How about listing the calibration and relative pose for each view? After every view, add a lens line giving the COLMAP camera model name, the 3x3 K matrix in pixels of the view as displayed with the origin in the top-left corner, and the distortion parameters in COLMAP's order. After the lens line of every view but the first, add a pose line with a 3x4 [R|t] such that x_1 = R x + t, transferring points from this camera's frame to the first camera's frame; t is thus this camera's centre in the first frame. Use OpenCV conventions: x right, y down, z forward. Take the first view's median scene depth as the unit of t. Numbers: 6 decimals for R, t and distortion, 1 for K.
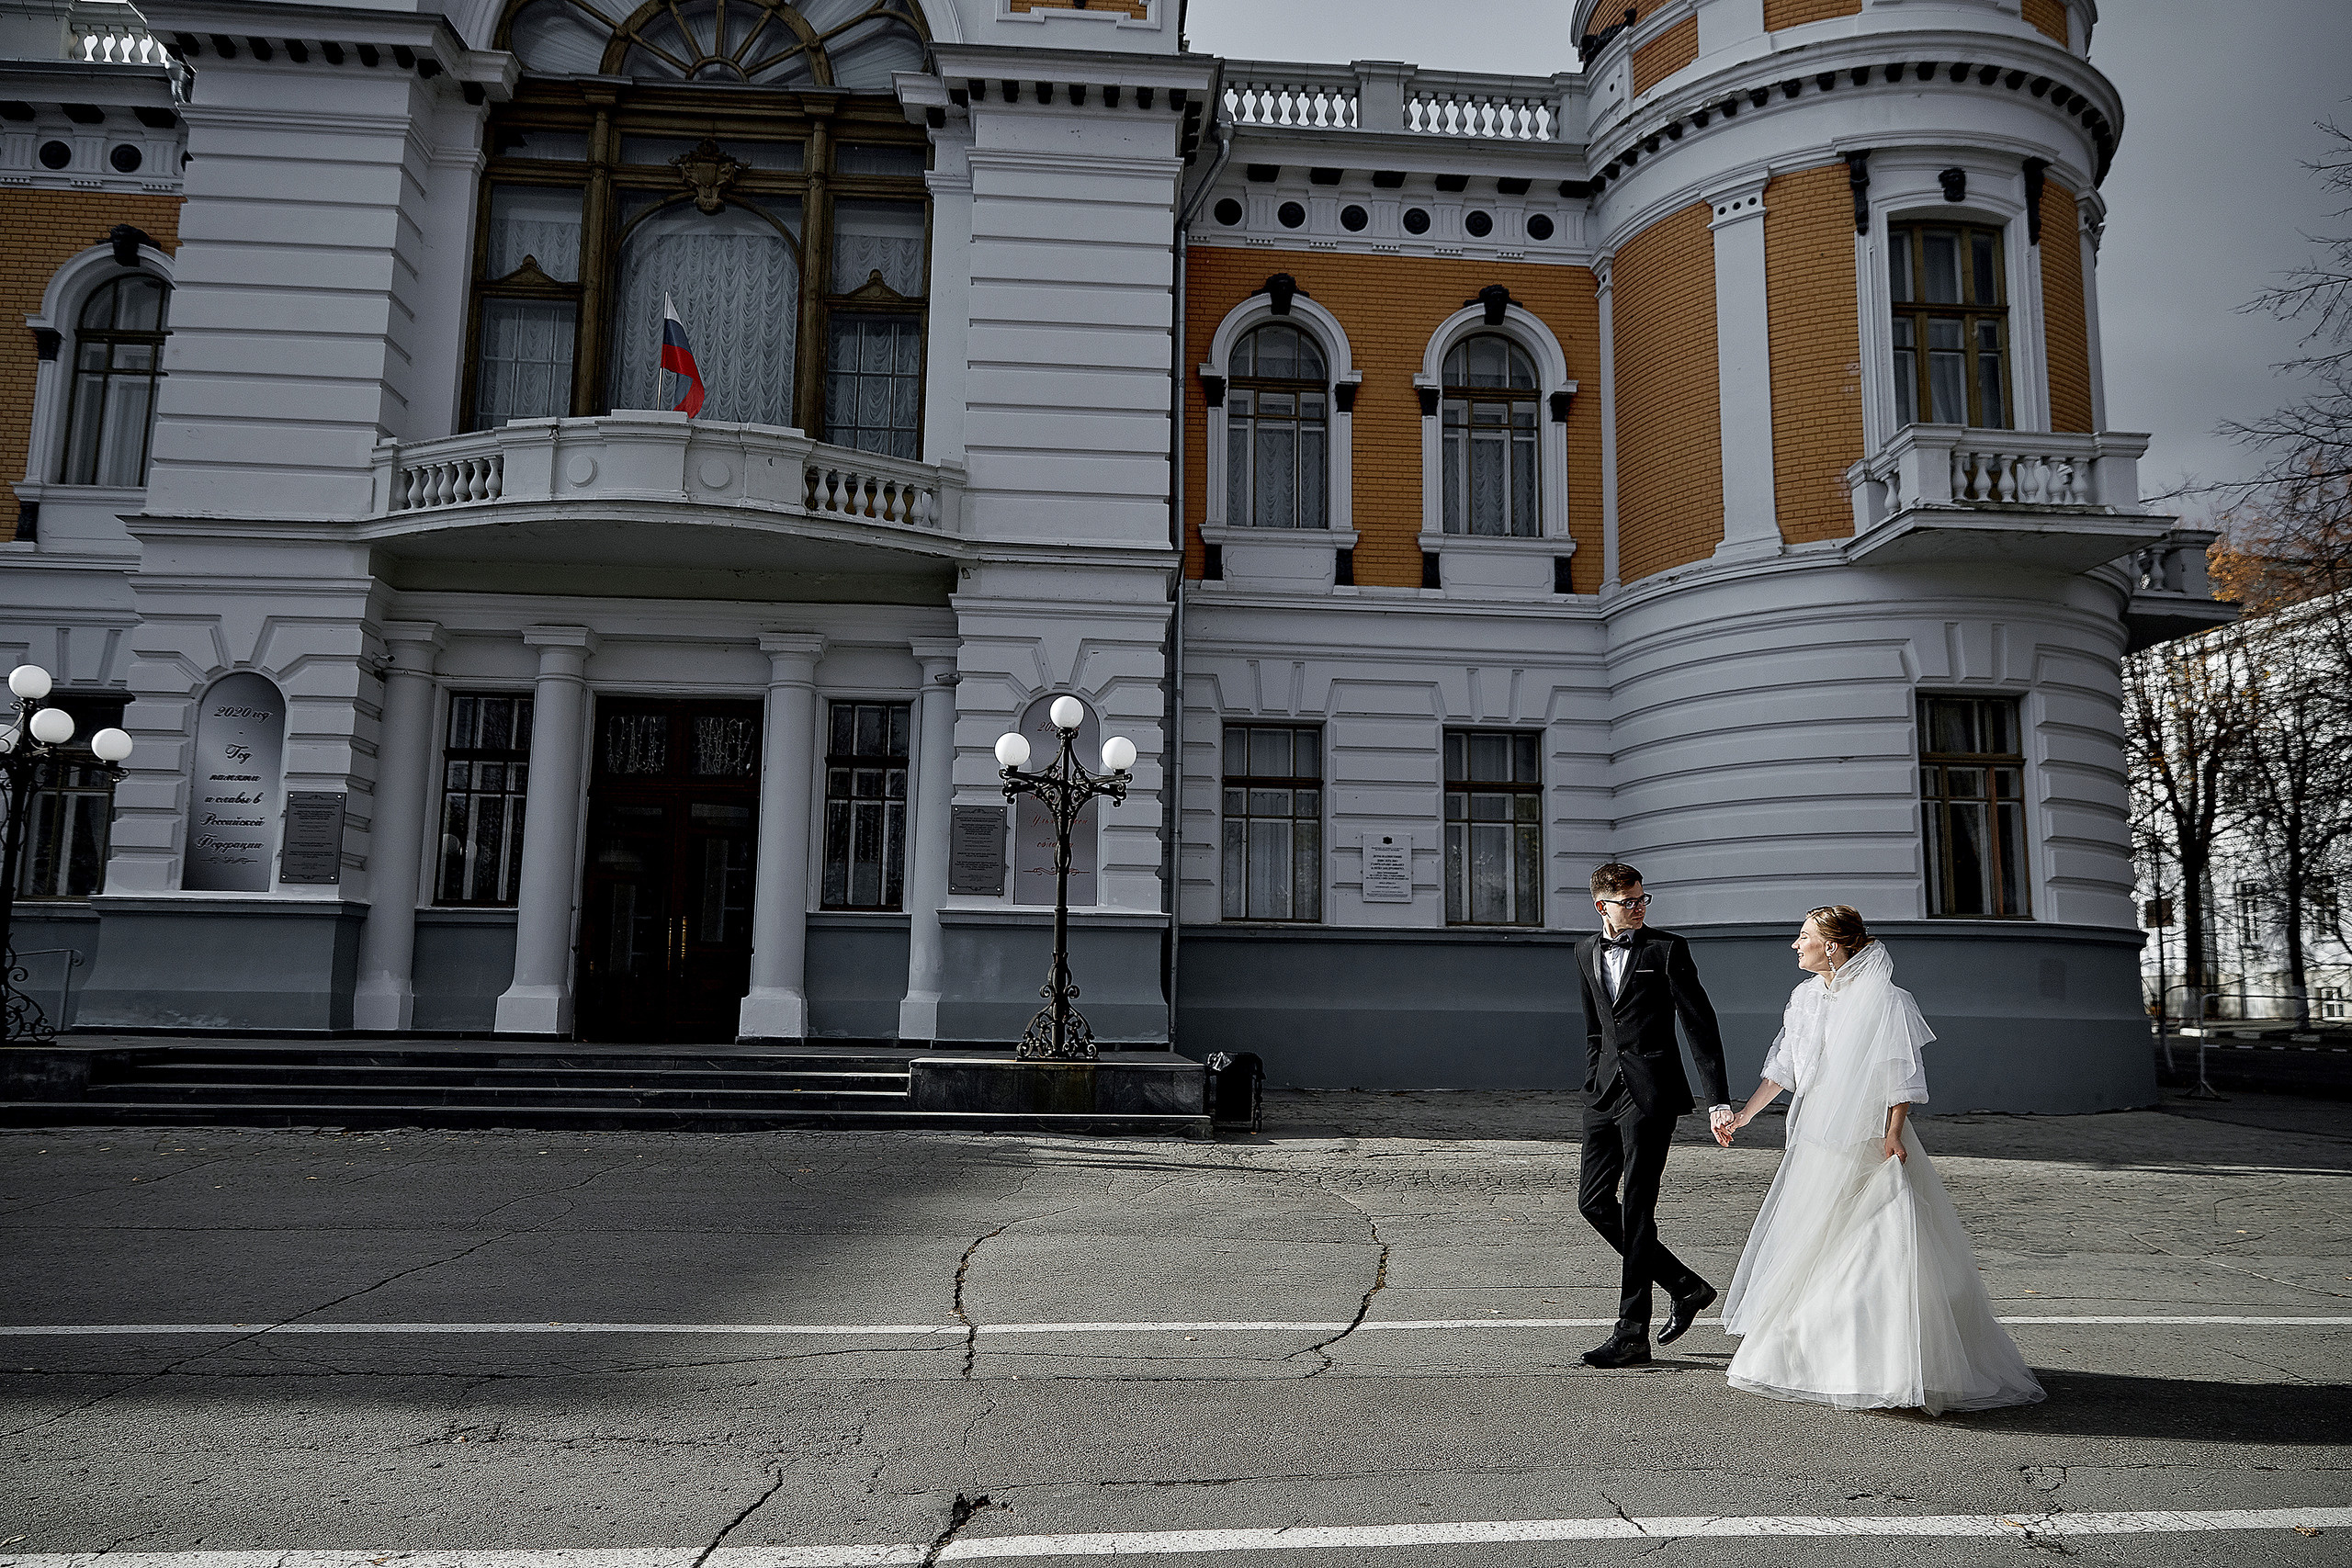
lens RADIAL K [[1628.3, 0, 1178.6], [0, 1628.3, 800.6], [0, 0, 1]] dist [-0.001081, 0.008554]
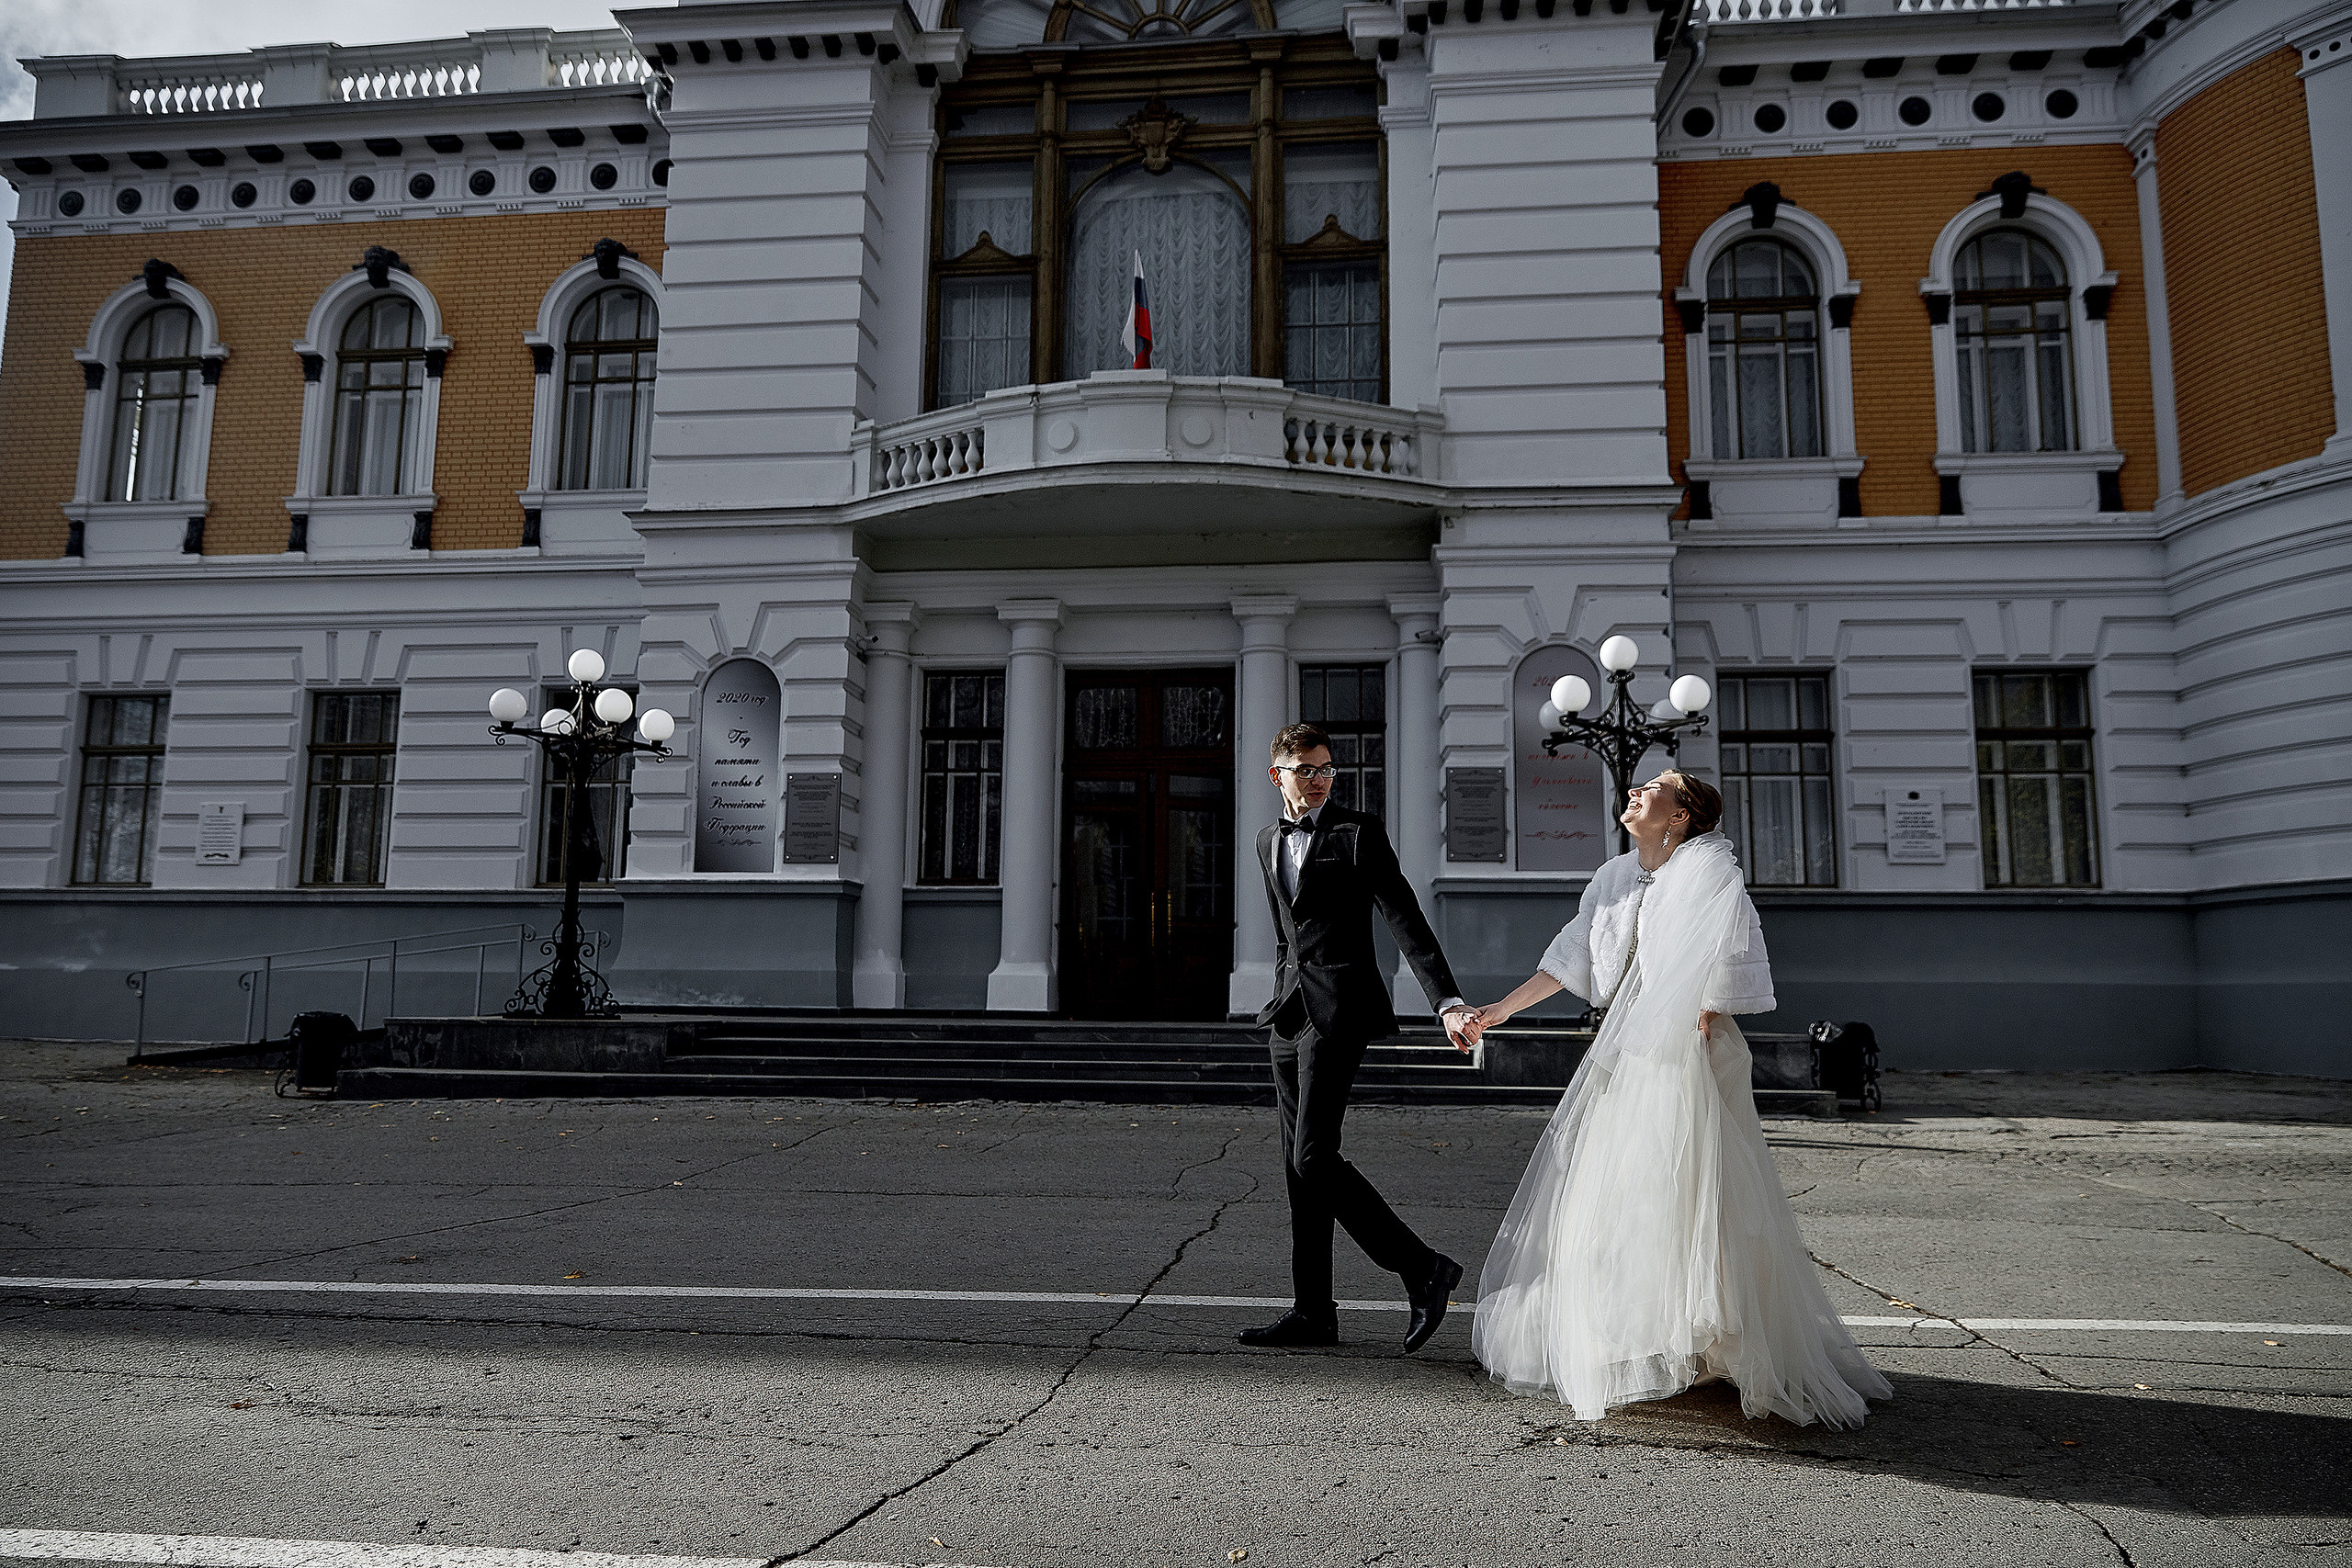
lens RADIAL K [[1628.3, 0, 1172.1], [0, 1628.3, 797.3], [0, 0, 1]] dist [-0.001081, 0.008554]
pose [[0.983916, -0.027742, -0.176466, -0.123538], [0.027815, 0.999611, -0.002059, 0.016872], [0.176454, -0.002883, 0.984305, 0.040623]]
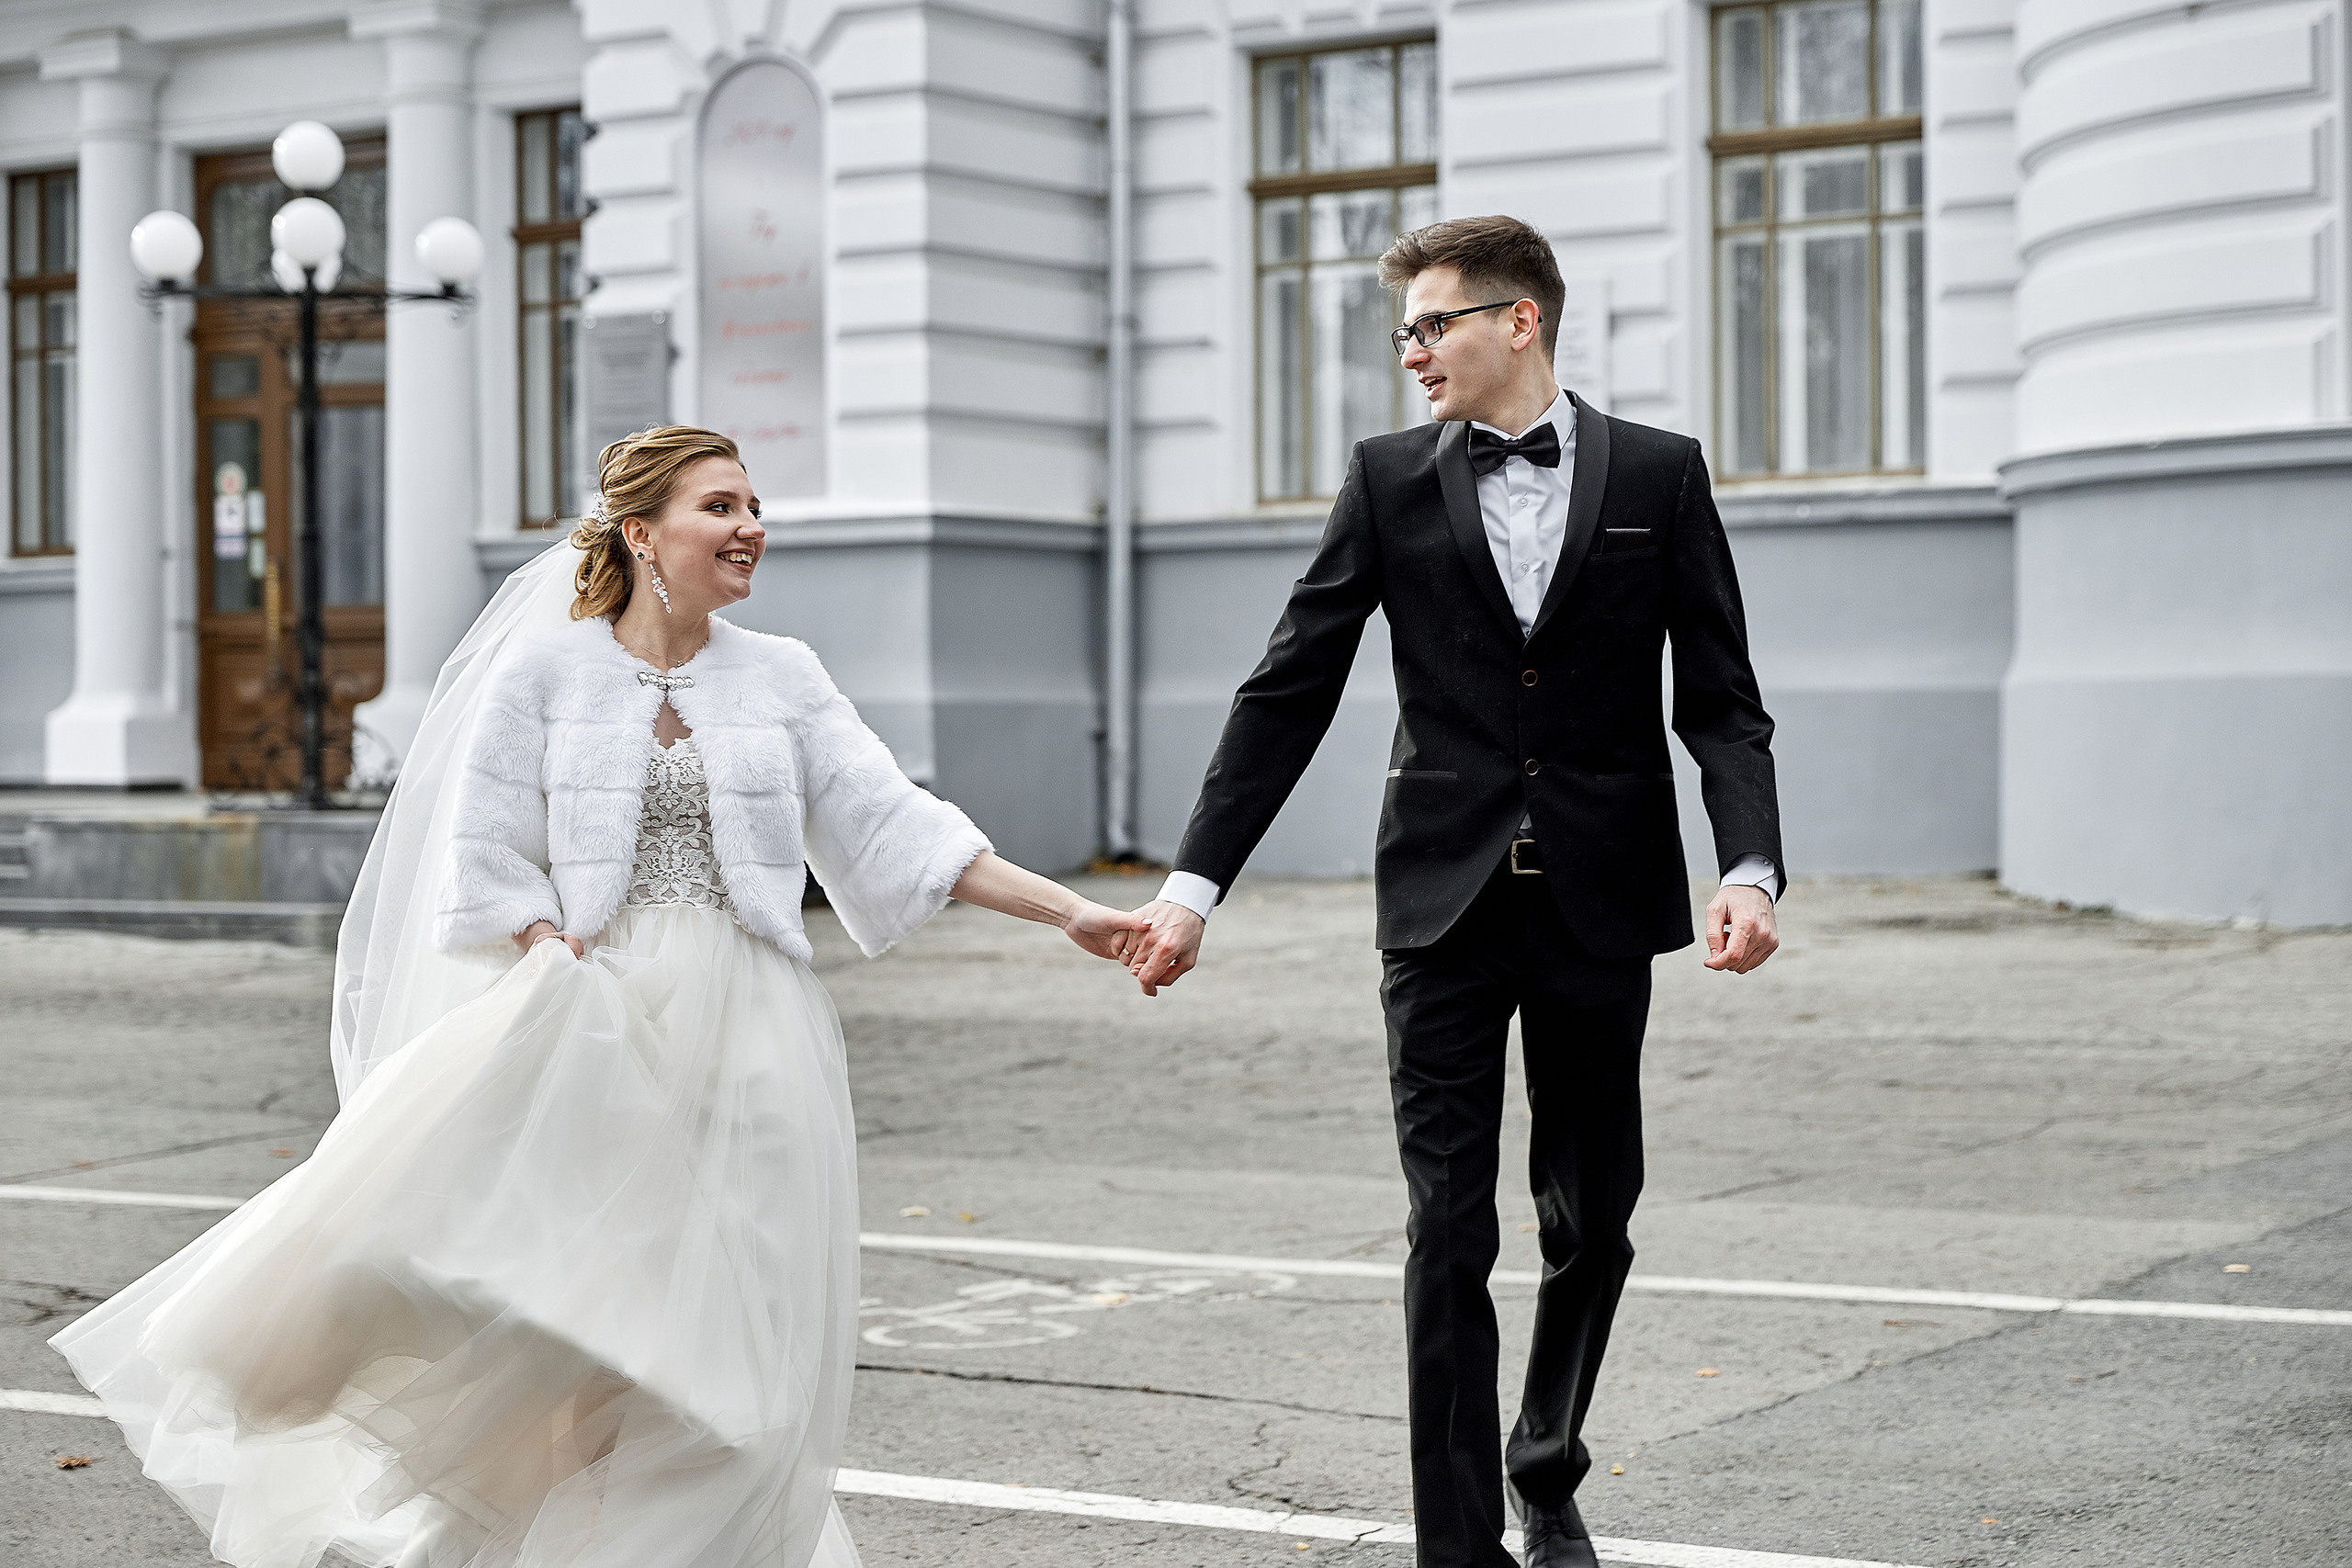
lens RADIAL K [[4583.4, 0, 1121.3], [0, 4583.4, 876.3], [0, 0, 1]] dist [-0.010428, 0.000000]
pose [[0.786421, -0.004281, -0.617675, 0.820468], [0.104397, 0.986512, 0.126080, 0.012270], [0.608804, -0.163635, 0.776261, -0.019126]]
